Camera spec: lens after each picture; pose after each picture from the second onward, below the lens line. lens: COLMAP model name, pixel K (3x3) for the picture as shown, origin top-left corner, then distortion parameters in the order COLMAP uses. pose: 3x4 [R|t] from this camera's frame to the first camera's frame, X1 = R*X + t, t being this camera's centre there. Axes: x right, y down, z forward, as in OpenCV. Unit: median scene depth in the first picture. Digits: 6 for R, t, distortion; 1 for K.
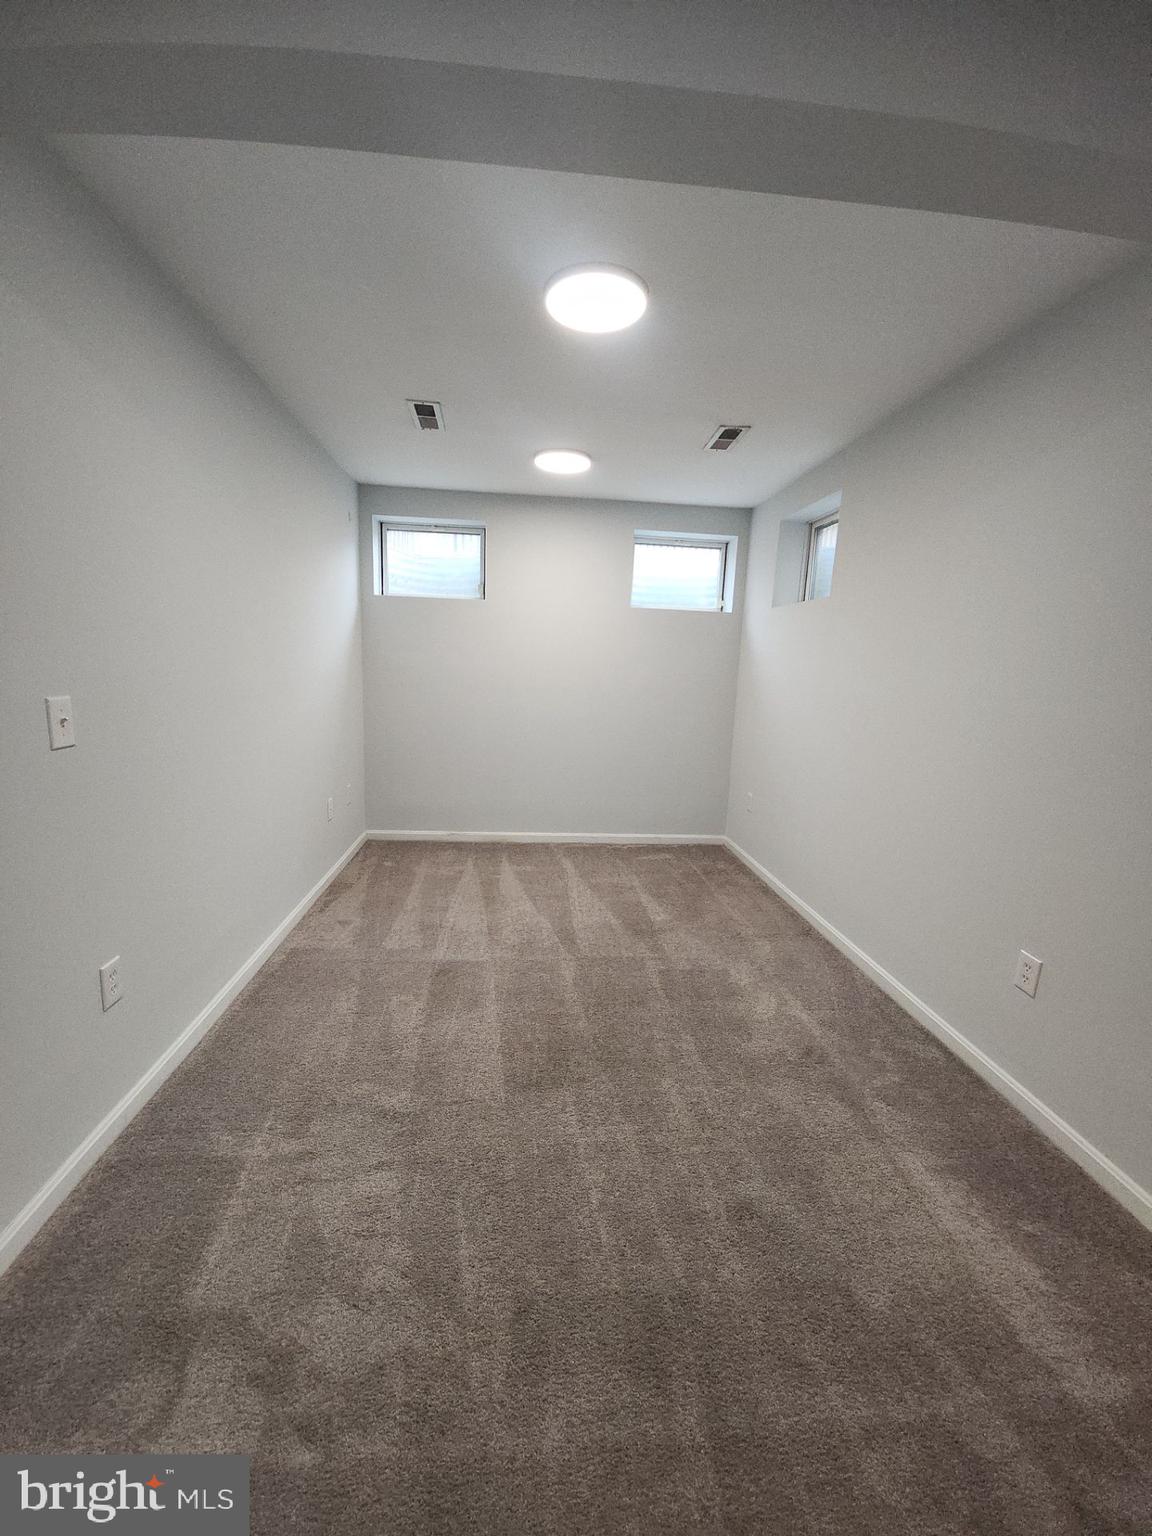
lens RADIAL K [[633.6, 0, 576.0], [0, 633.6, 768.0], [0, 0, 1]] dist [-0.000529, 0.000302]
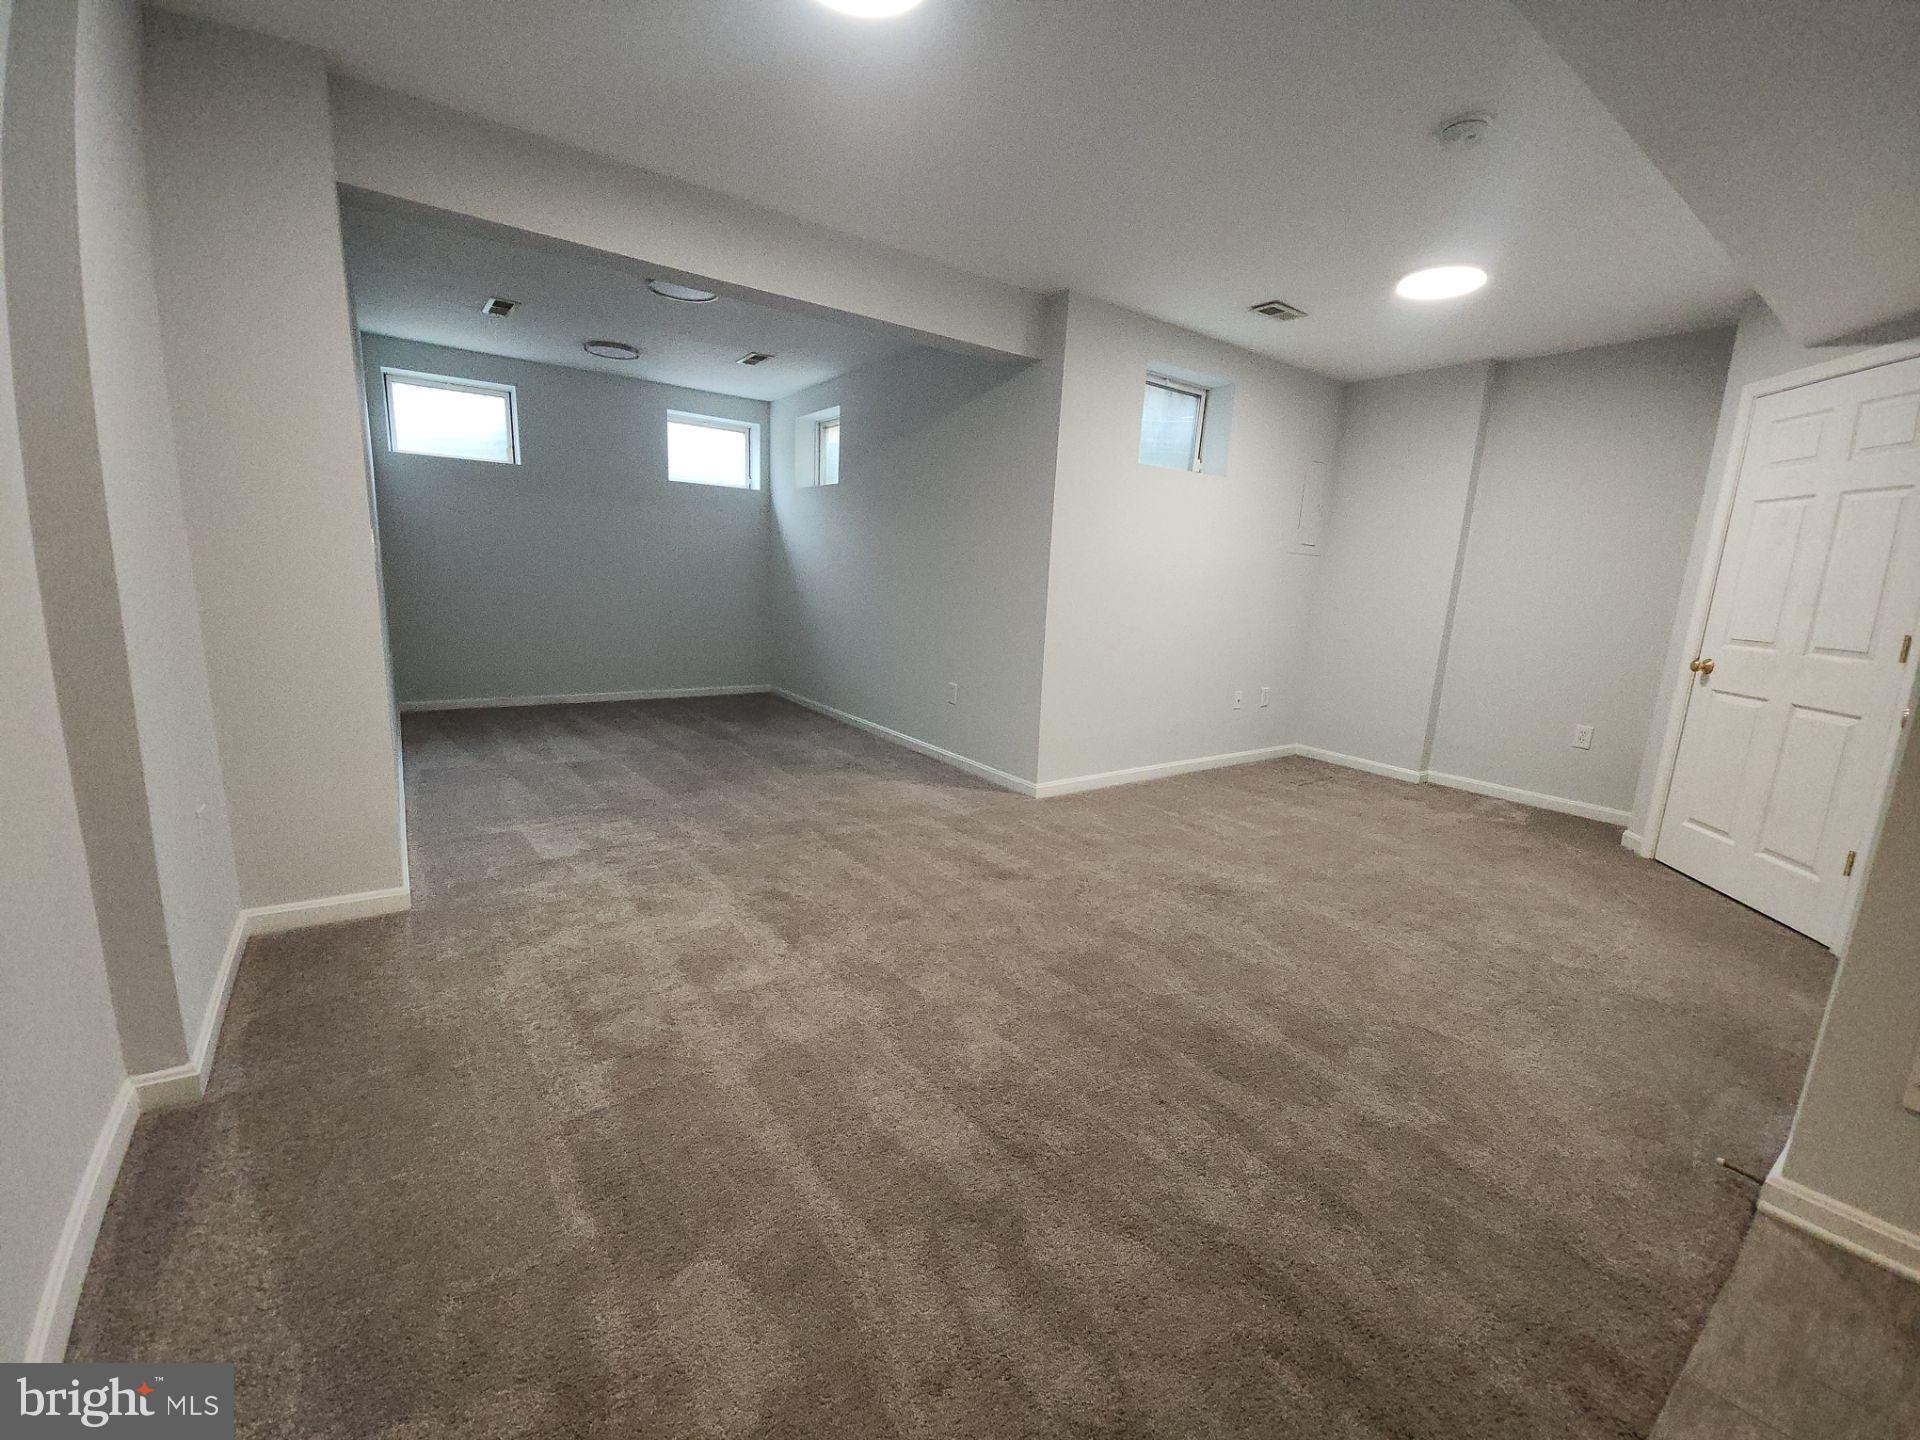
lens RADIAL K [[779.3, 0, 959.2], [0, 779.3, 720.2], [0, 0, 1]] dist [0.001664, -0.000226]
pose [[0.866884, -0.097099, 0.488962, -0.178960], [0.071842, 0.994942, 0.070208, 0.102814], [-0.493306, -0.025734, 0.869475, -0.440803]]
